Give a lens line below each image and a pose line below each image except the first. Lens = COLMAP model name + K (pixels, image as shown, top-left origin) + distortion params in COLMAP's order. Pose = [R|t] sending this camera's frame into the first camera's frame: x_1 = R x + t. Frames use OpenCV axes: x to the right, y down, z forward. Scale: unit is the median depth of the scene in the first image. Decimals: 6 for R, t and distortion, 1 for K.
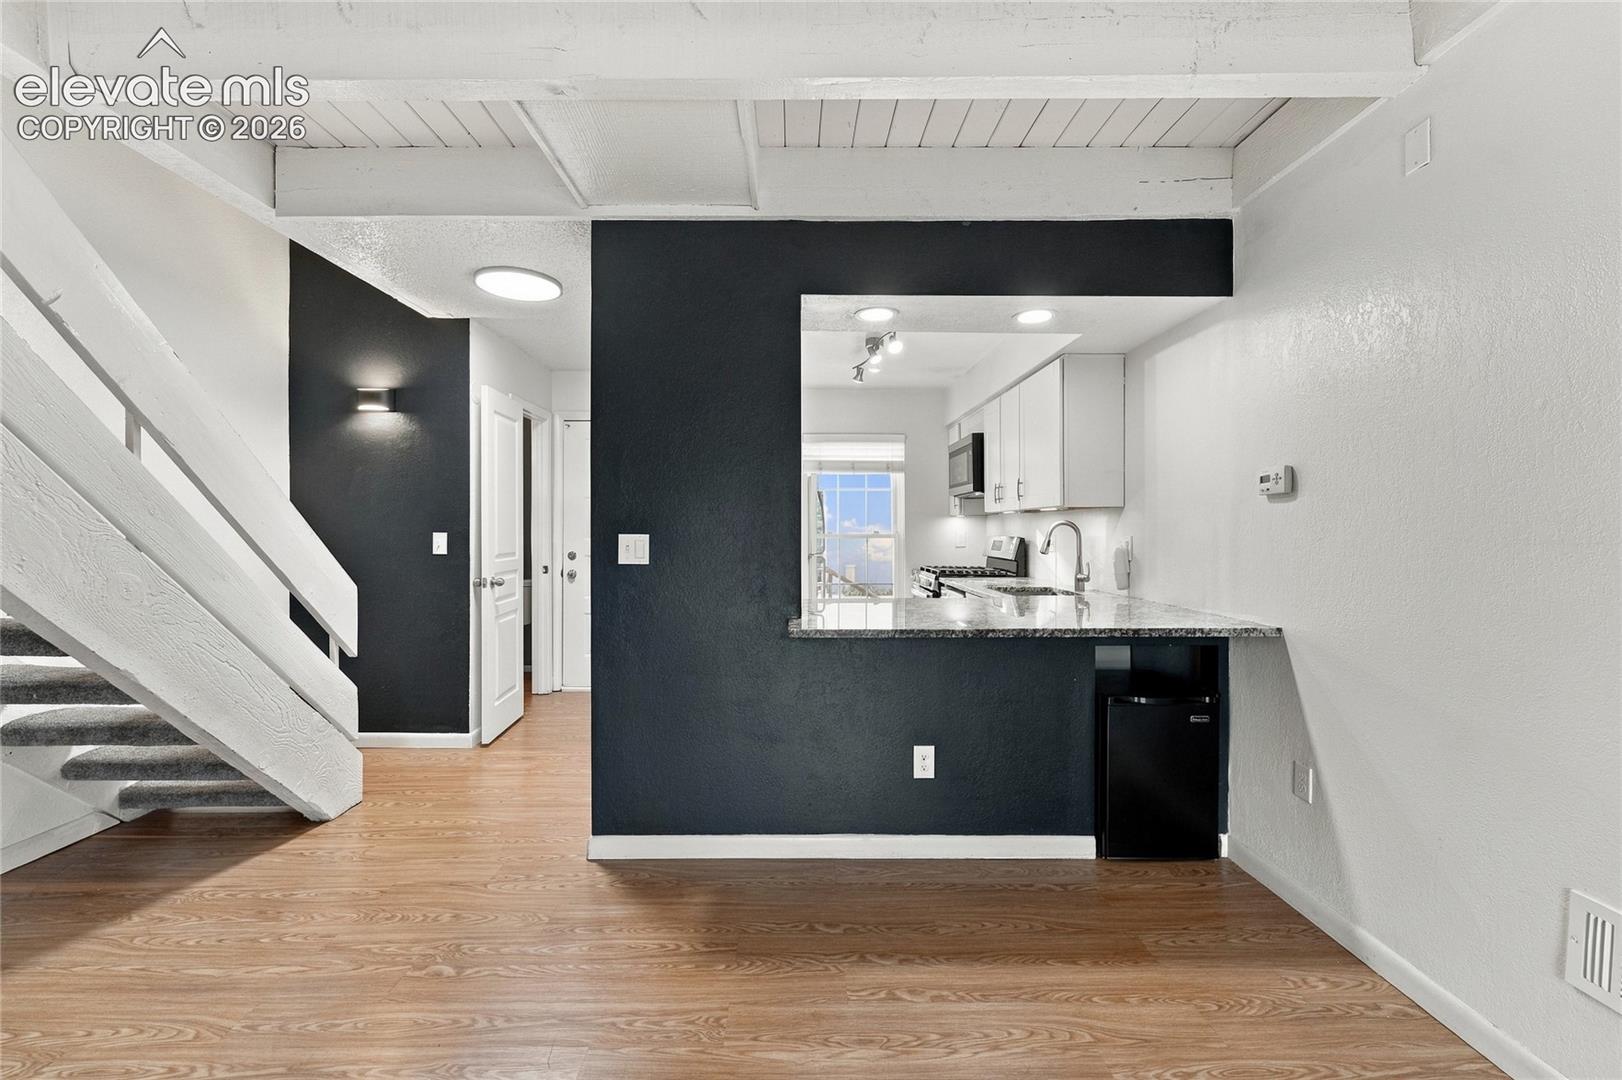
lens RADIAL K [[661.2, 0, 802.1], [0, 661.2, 536.2], [0, 0, 1]] dist [0.002377, -0.000051]
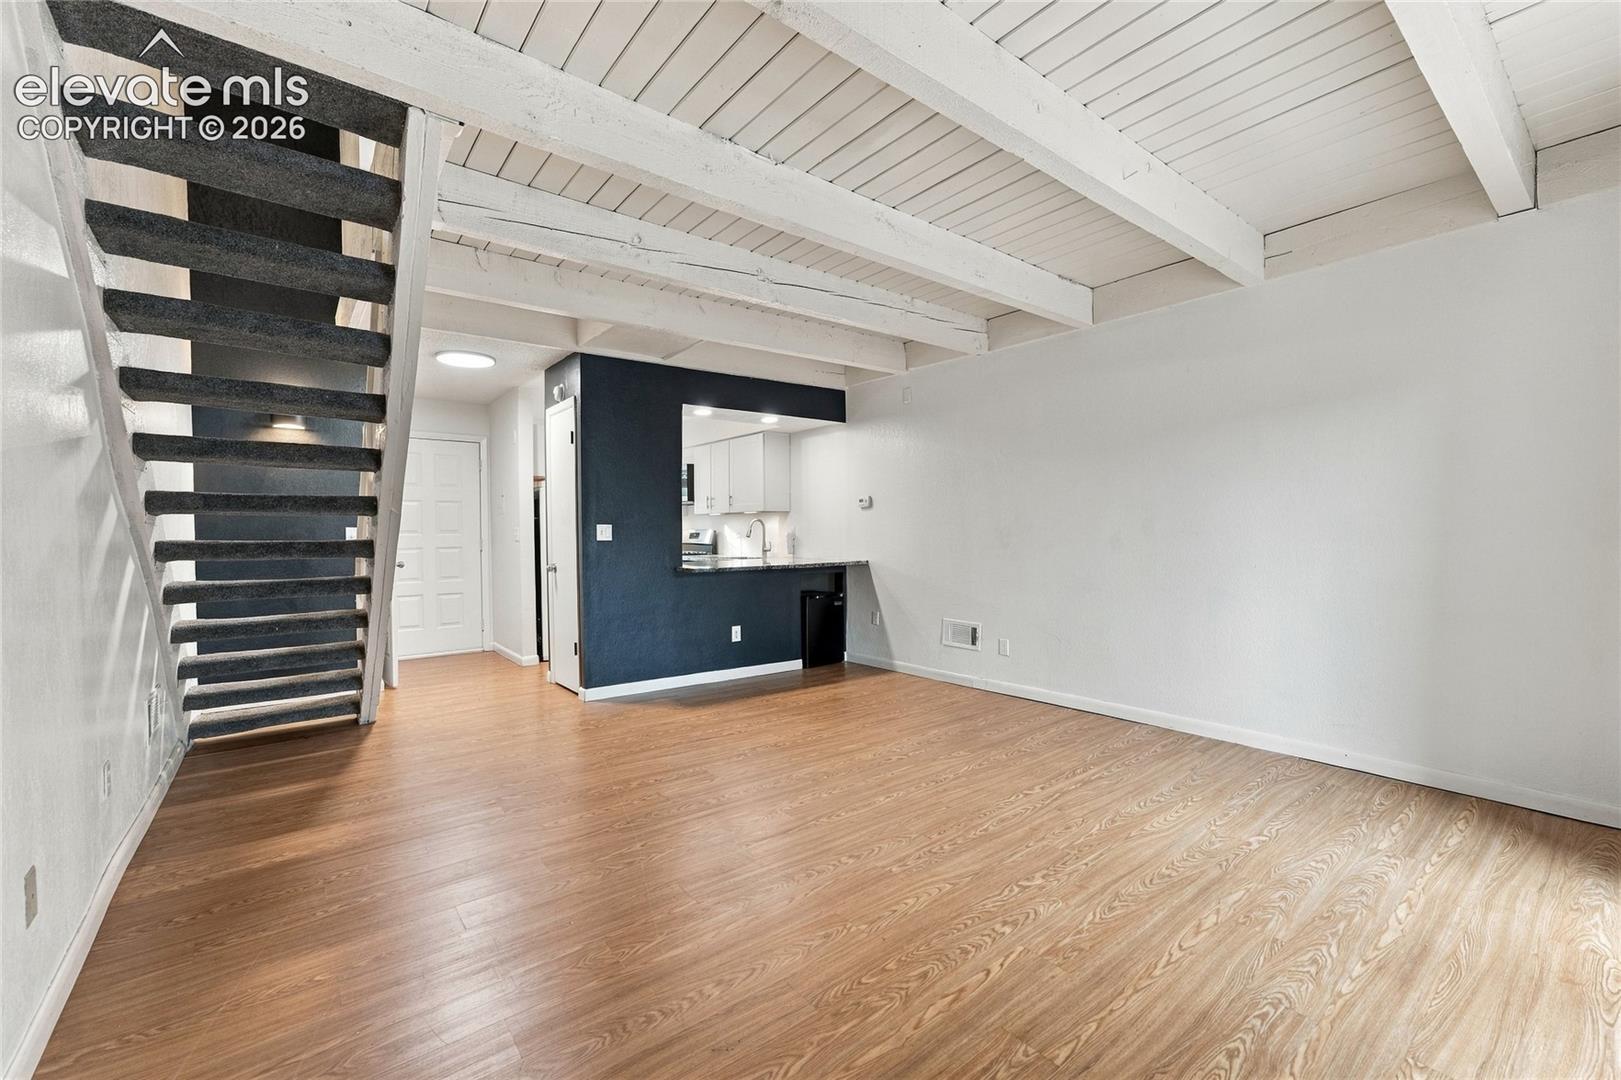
lens RADIAL K [[657.6, 0, 799.0], [0, 657.6, 543.2], [0, 0, 1]] dist [-0.015773, 0.000197]
pose [[0.800846, -0.018812, 0.598575, -0.757704], [0.015267, 0.999823, 0.010997, 0.030729], [-0.598676, 0.000332, 0.800991, -0.660093]]
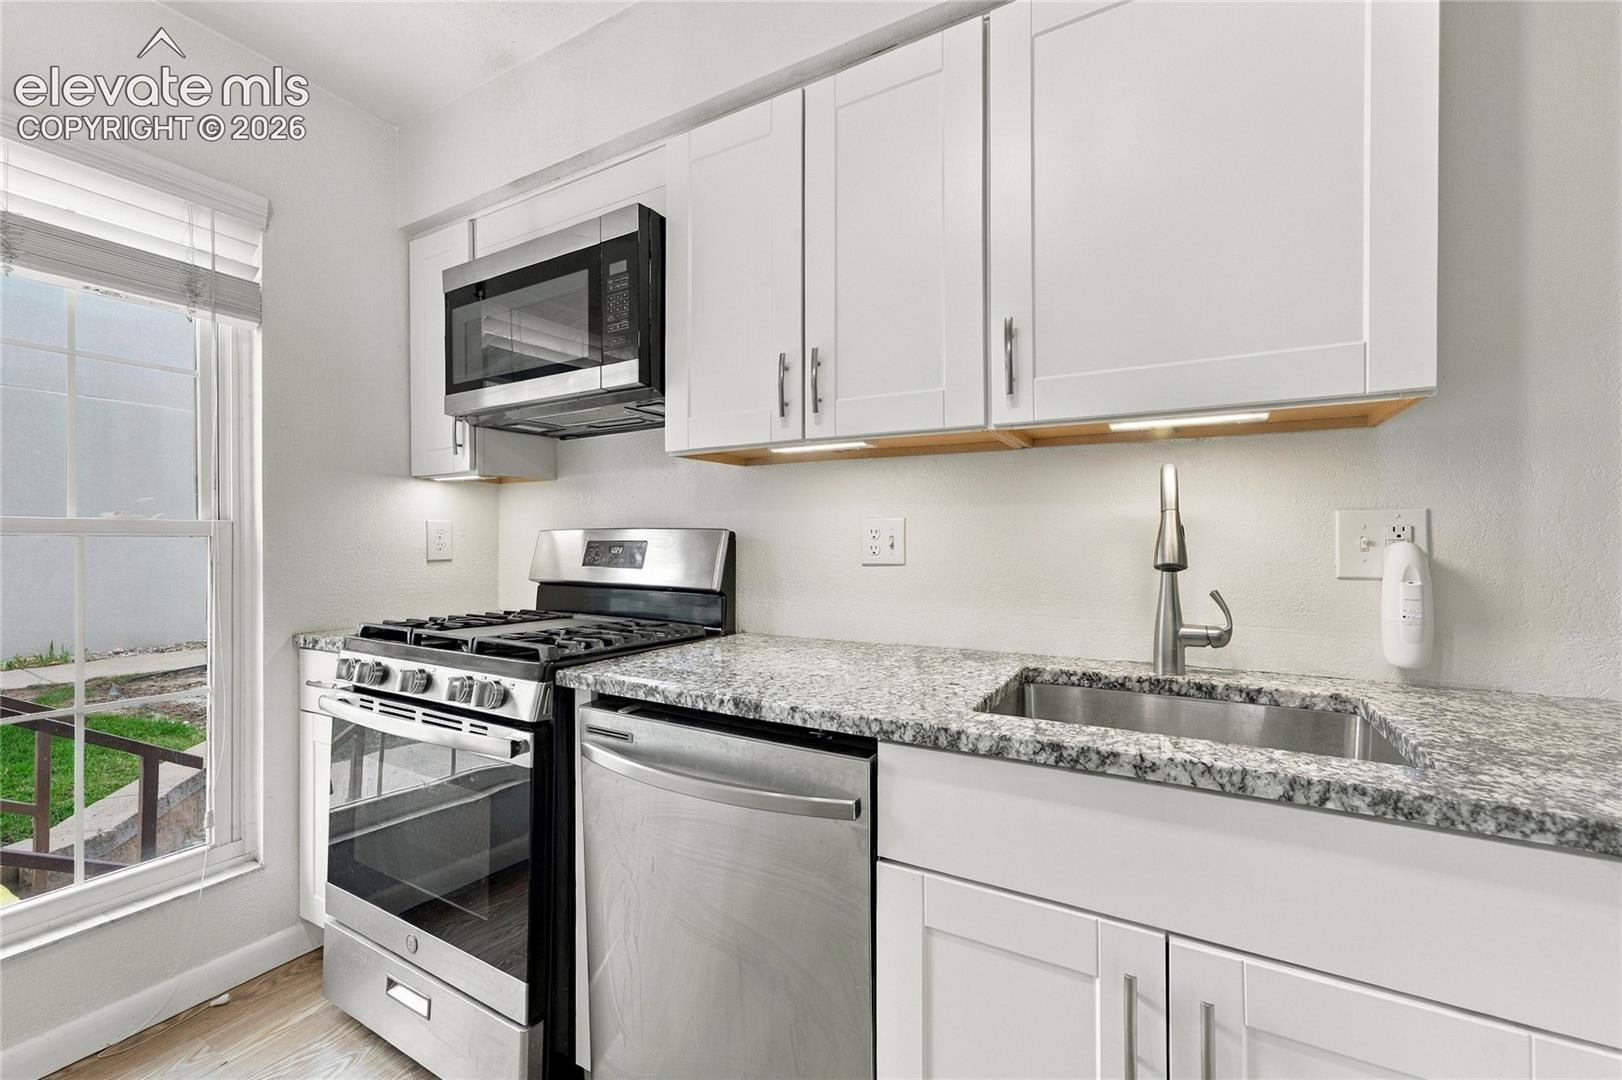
lens RADIAL K [[658.0, 0, 799.5], [0, 658.0, 543.2], [0, 0, 1]] dist [-0.015773, 0.000197]
pose [[0.508371, -0.004485, 0.861127, 0.036037], [0.004191, 0.999987, 0.002733, 0.013027], [-0.861128, 0.002220, 0.508383, 1.212213]]
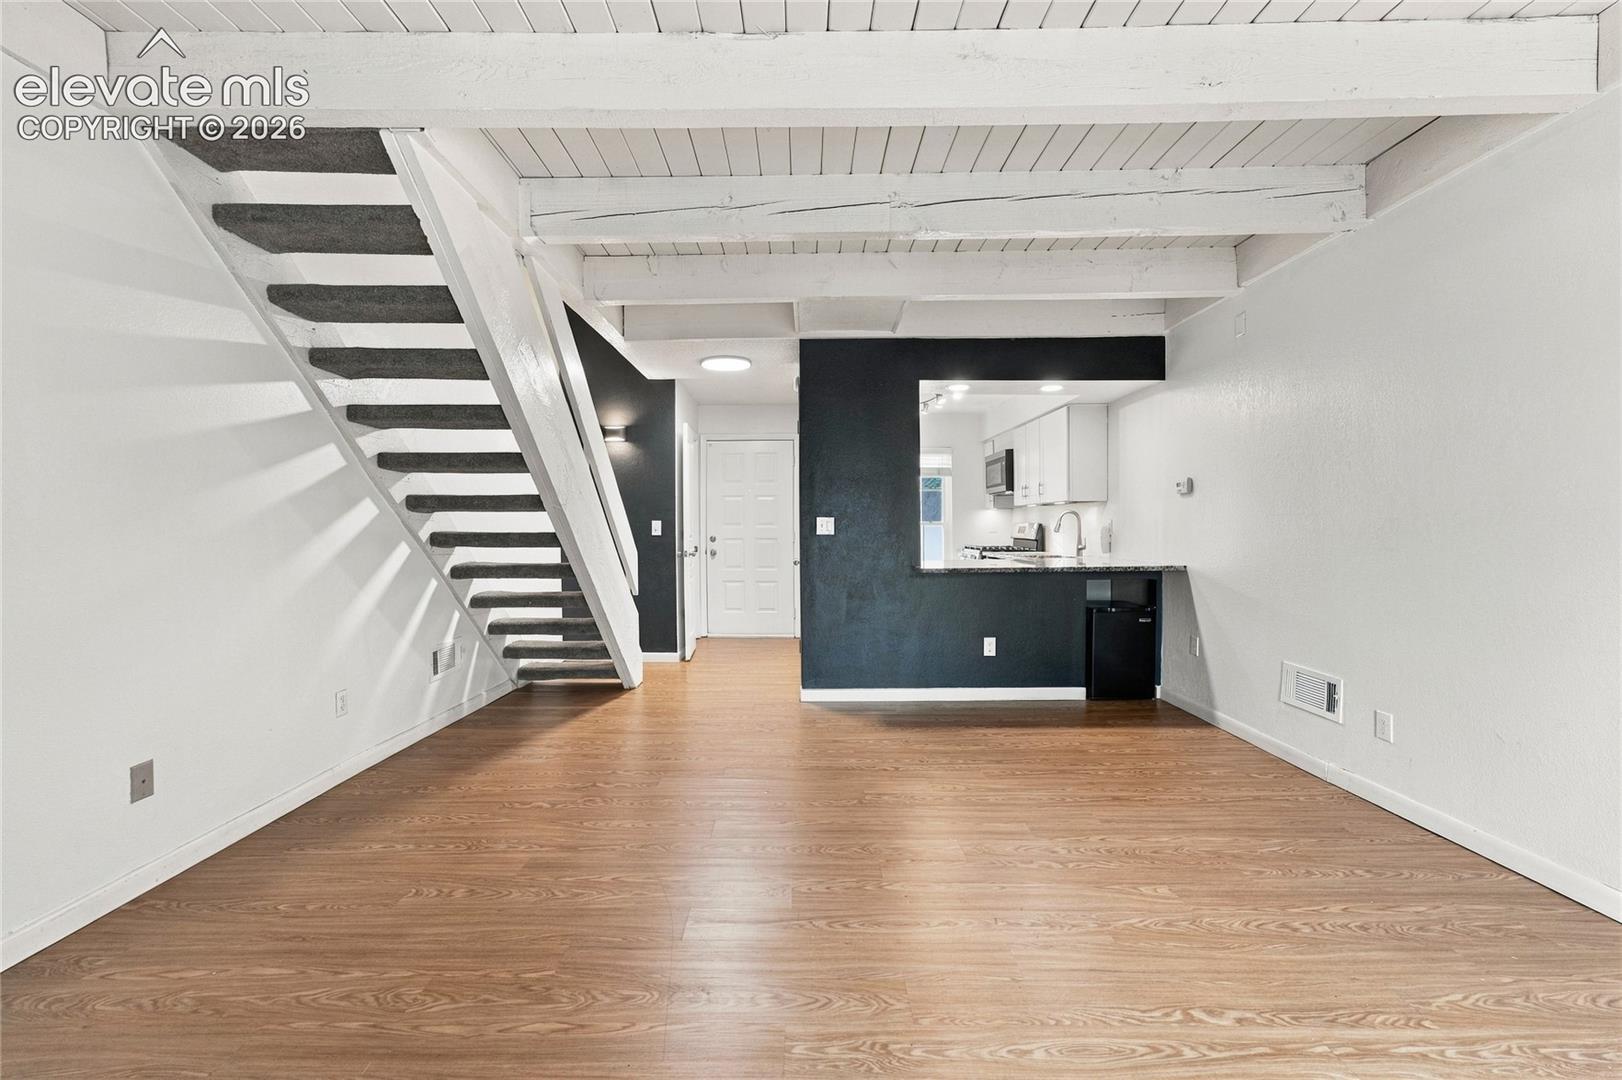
lens RADIAL K [[639.6, 0, 807.2], [0, 639.6, 547.6], [0, 0, 1]] dist [-0.027521, 0.019053]
pose [[0.999833, -0.006204, -0.017164, -0.225987], [0.006608, 0.999699, 0.023615, 0.029765], [0.017013, -0.023724, 0.999574, -0.588532]]
